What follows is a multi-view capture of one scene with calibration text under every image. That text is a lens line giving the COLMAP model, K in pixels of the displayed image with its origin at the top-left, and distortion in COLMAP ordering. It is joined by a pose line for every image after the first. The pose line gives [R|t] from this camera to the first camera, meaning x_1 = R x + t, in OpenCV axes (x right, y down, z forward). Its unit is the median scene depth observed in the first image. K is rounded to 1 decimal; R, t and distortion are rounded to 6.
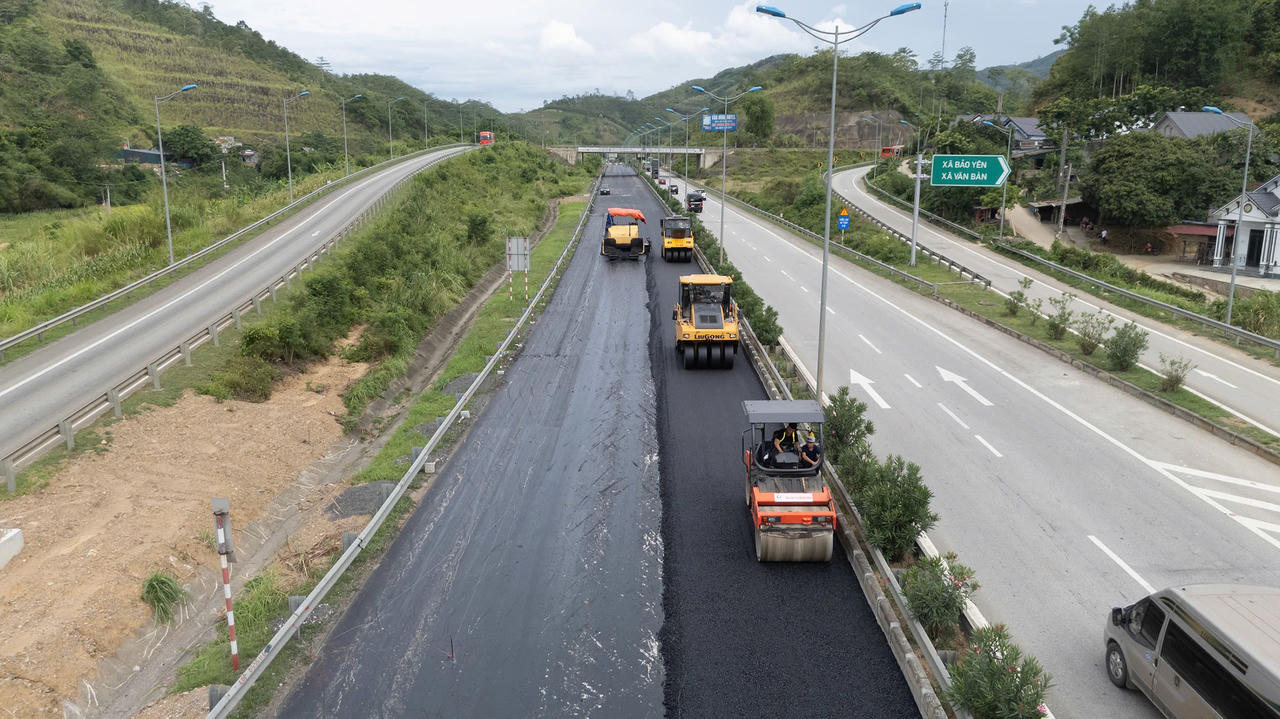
lens RADIAL K [[946.5, 0, 640.0], [0, 946.5, 359.5], [0, 0, 1]] dist [0.074117, -0.089819]
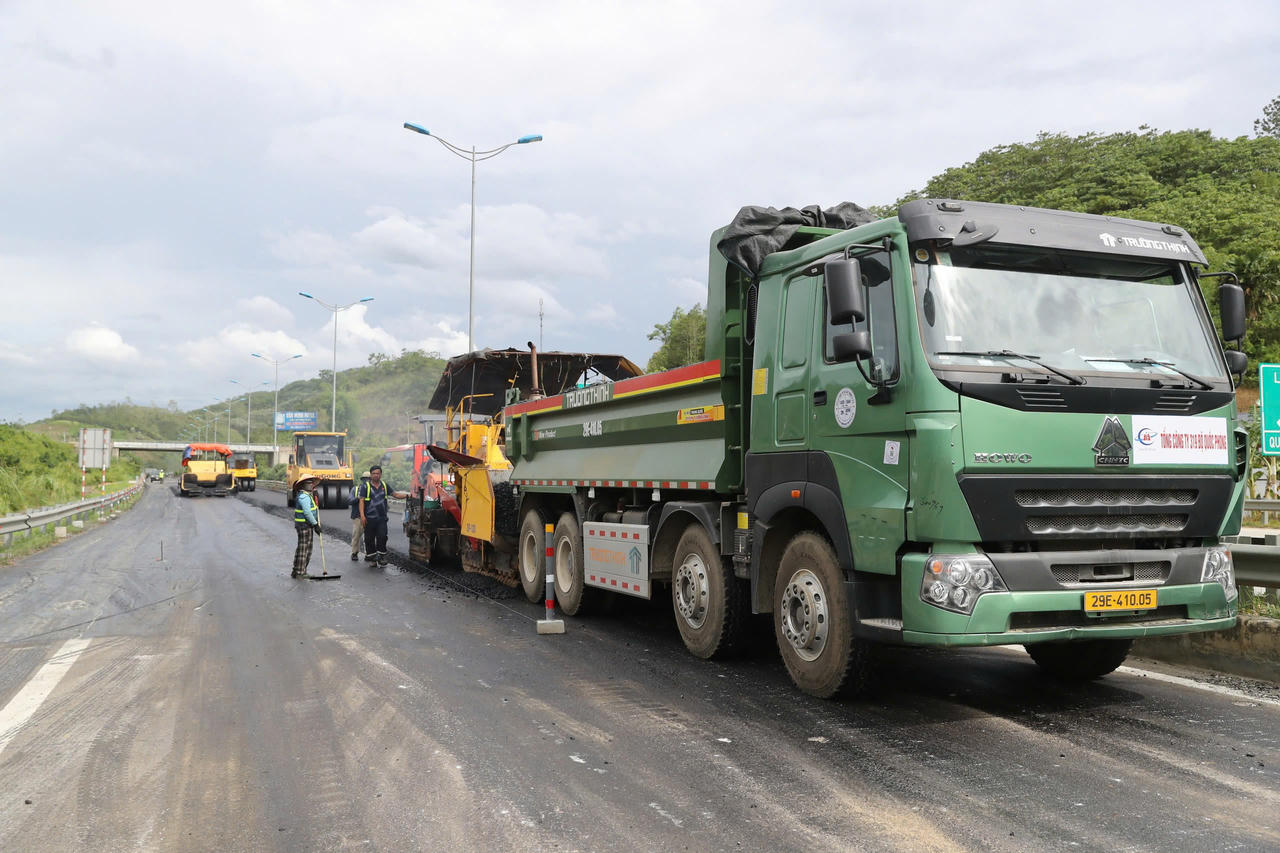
lens RADIAL K [[1138.1, 0, 640.0], [0, 1138.1, 426.5], [0, 0, 1]] dist [-0.012158, 0.009330]
pose [[0.927516, 0.023432, 0.373048, -0.009247], [0.074480, 0.966433, -0.245886, 0.027156], [-0.366287, 0.255848, 0.894637, -0.018117]]
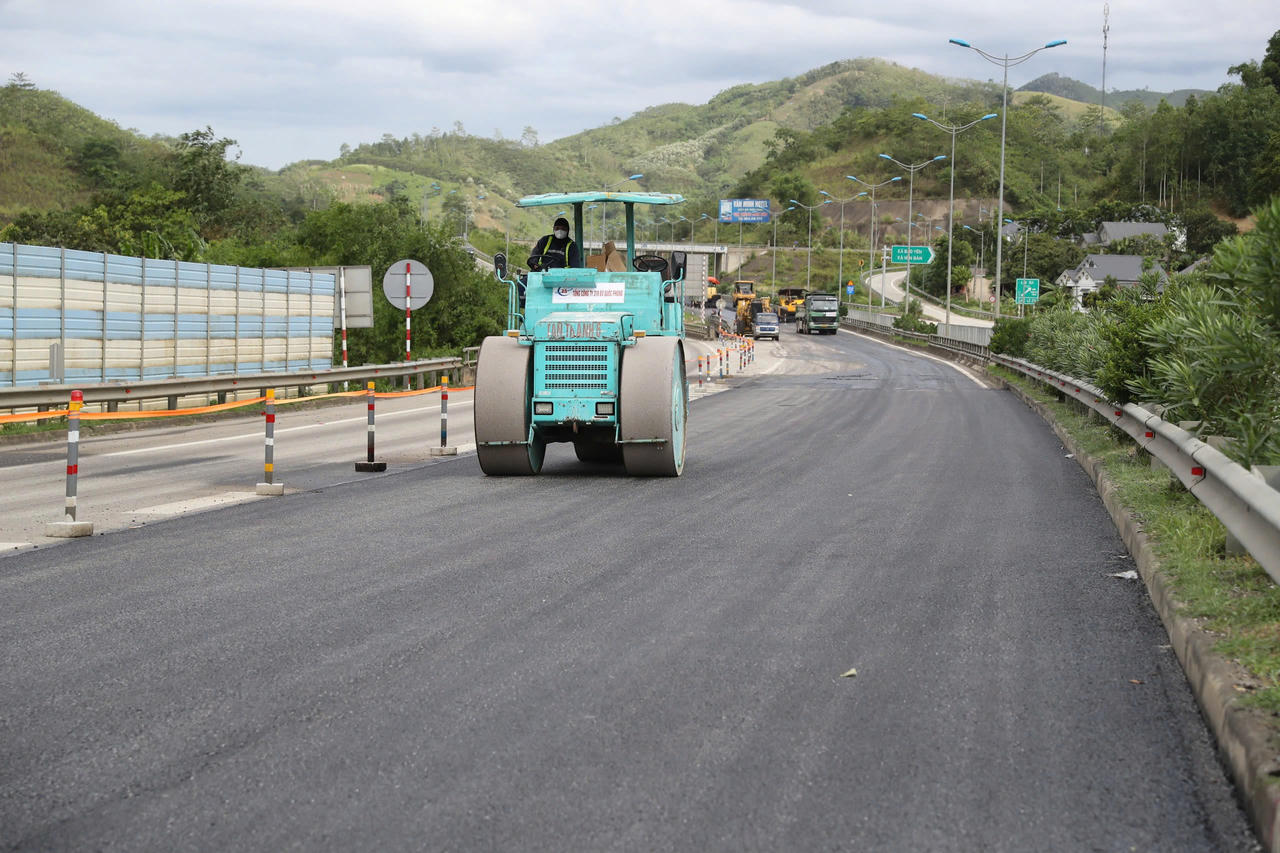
lens RADIAL K [[2405.3, 0, 645.1], [0, 2405.3, 428.6], [0, 0, 1]] dist [0.227965, -0.063558]
pose [[0.998372, 0.017283, 0.054355, -0.079439], [-0.009160, 0.989199, -0.146290, 0.160842], [-0.056296, 0.145554, 0.987747, -0.689193]]
